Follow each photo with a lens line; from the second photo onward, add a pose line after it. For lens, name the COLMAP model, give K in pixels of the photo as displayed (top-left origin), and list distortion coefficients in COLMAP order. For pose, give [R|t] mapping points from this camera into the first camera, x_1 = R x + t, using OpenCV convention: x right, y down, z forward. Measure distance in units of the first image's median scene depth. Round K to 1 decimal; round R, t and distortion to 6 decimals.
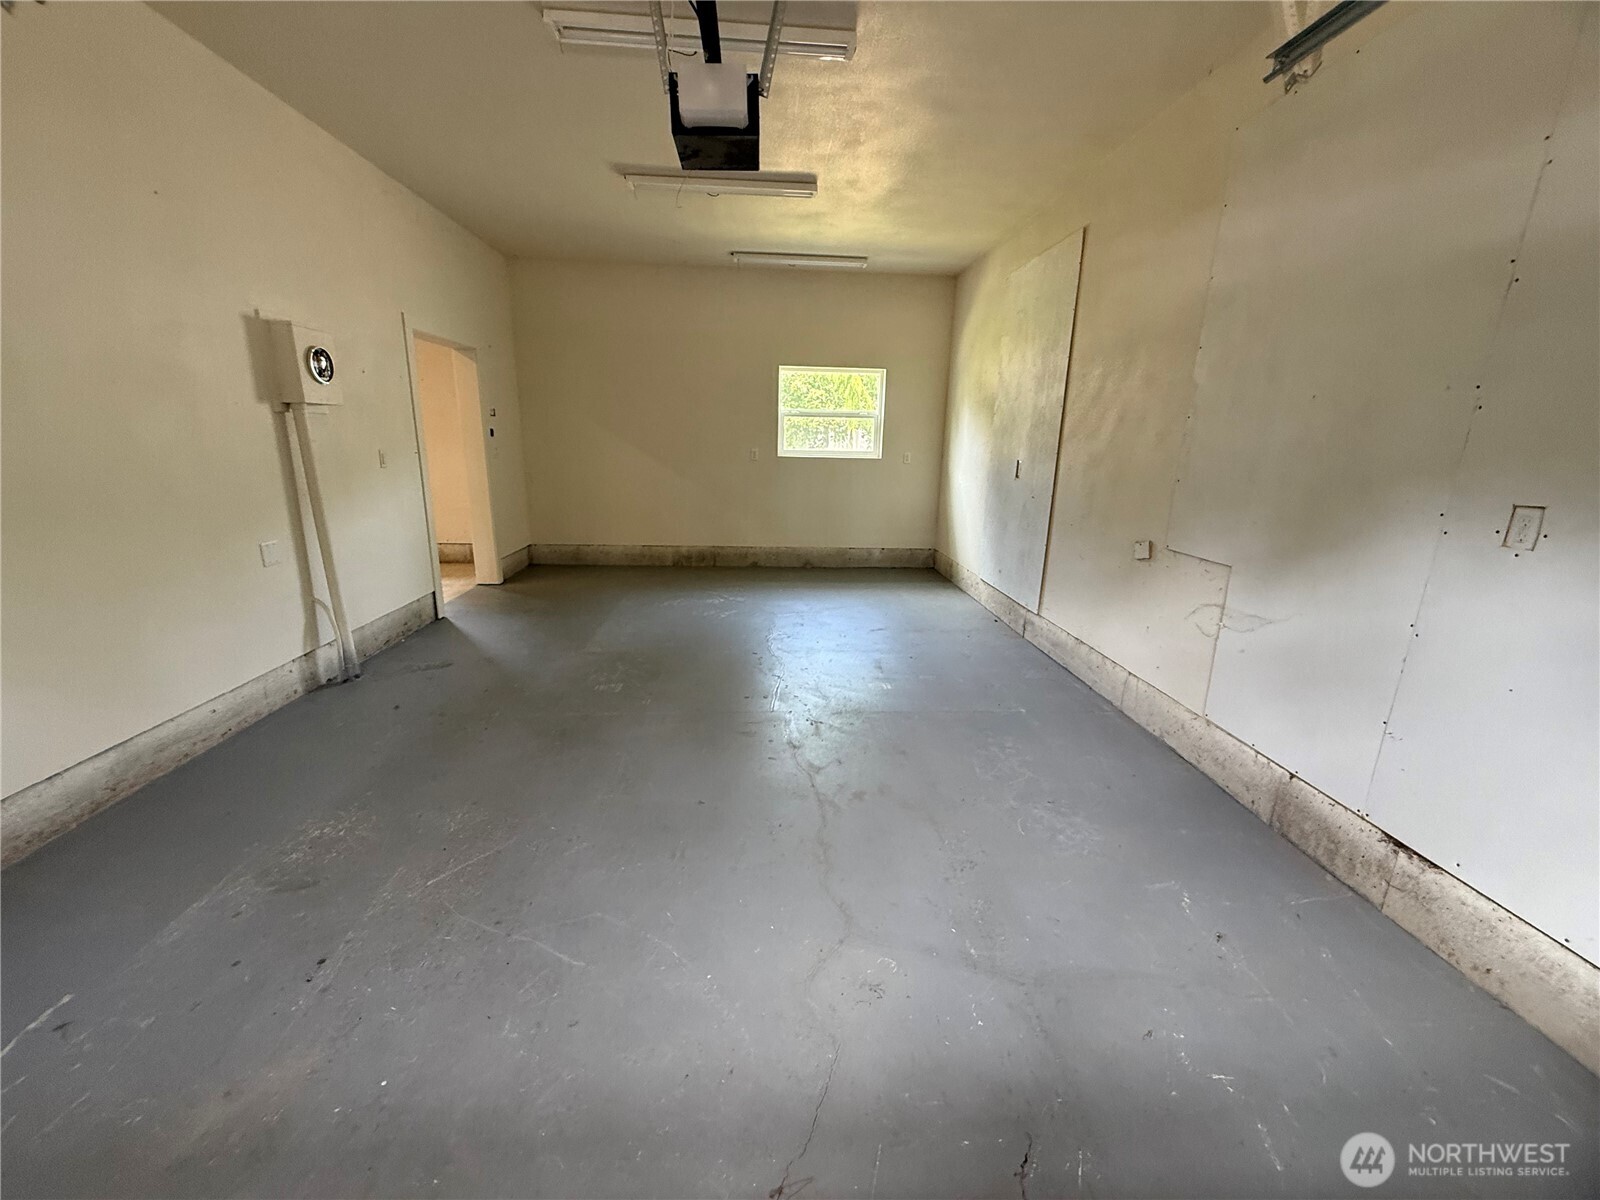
lens RADIAL K [[635.4, 0, 795.1], [0, 635.4, 599.7], [0, 0, 1]] dist [0.000549, -0.000009]
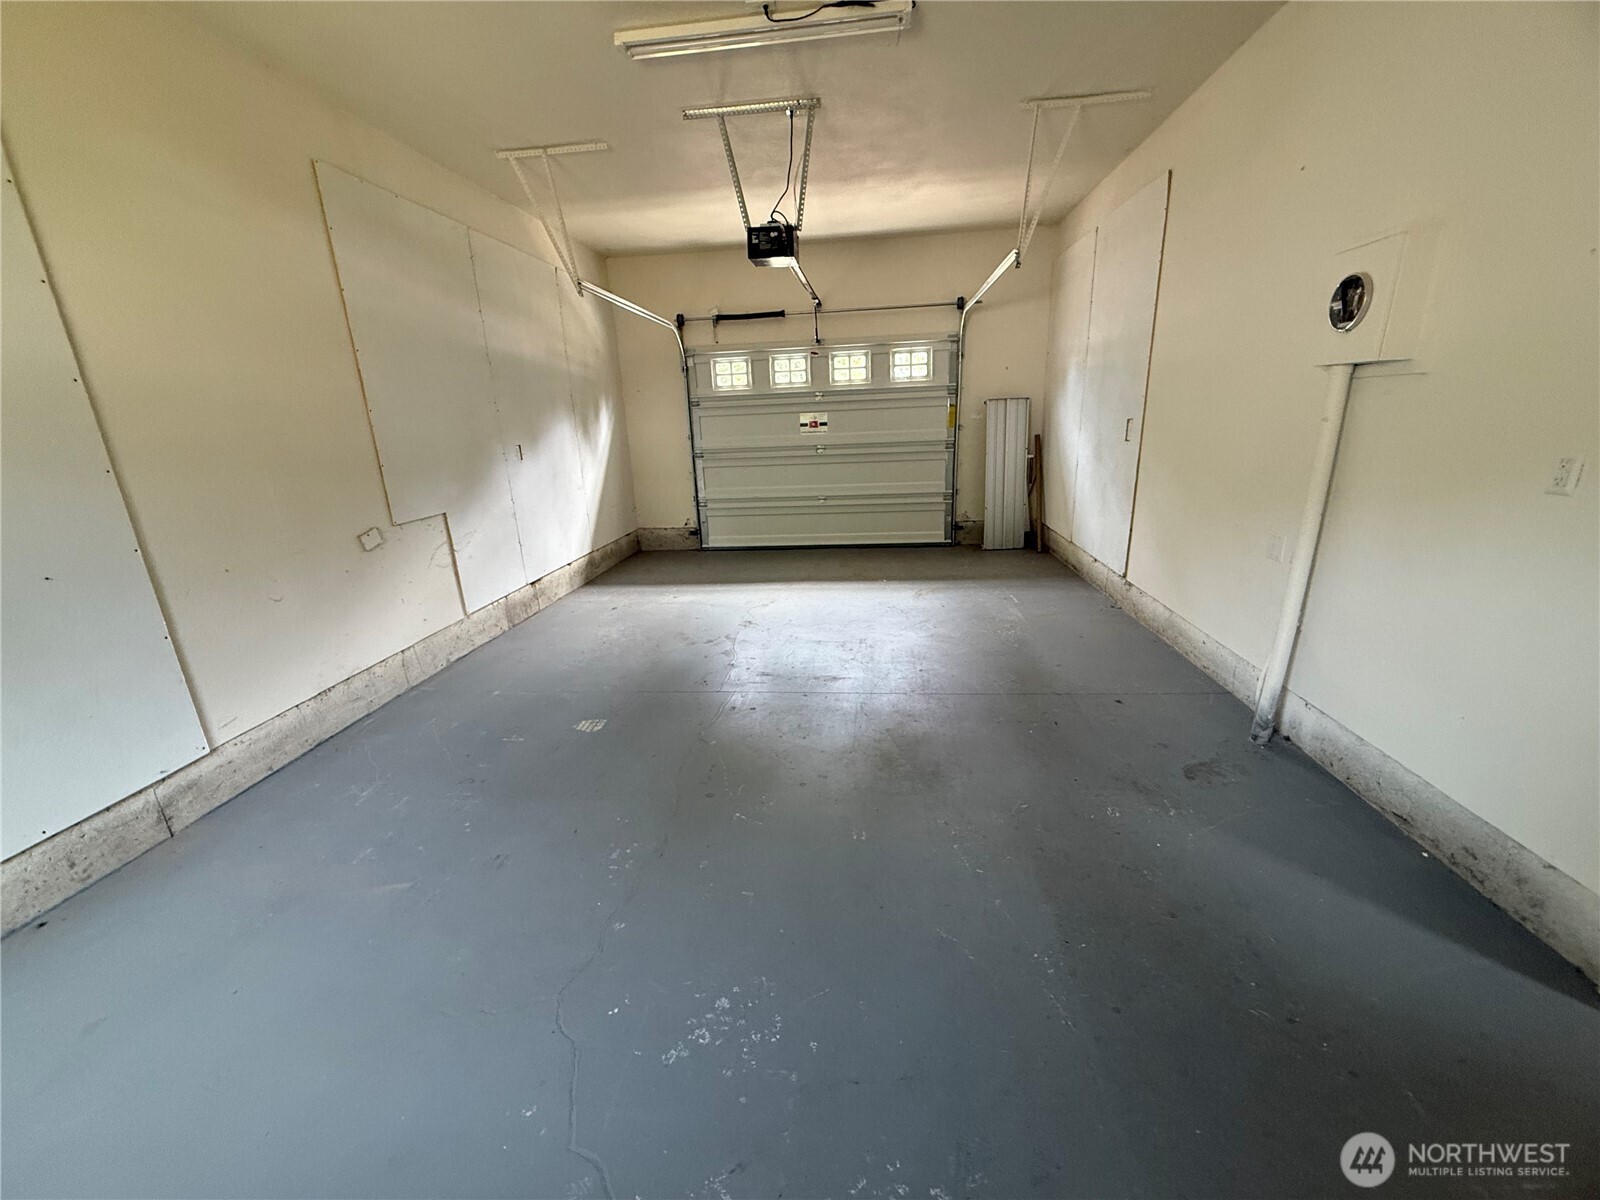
lens RADIAL K [[635.4, 0, 795.1], [0, 635.4, 599.7], [0, 0, 1]] dist [0.000549, -0.000009]
pose [[-0.985434, -0.031618, 0.167092, -0.324686], [0.059791, 0.855411, 0.514488, -0.514998], [-0.159199, 0.516985, -0.841060, 1.929491]]
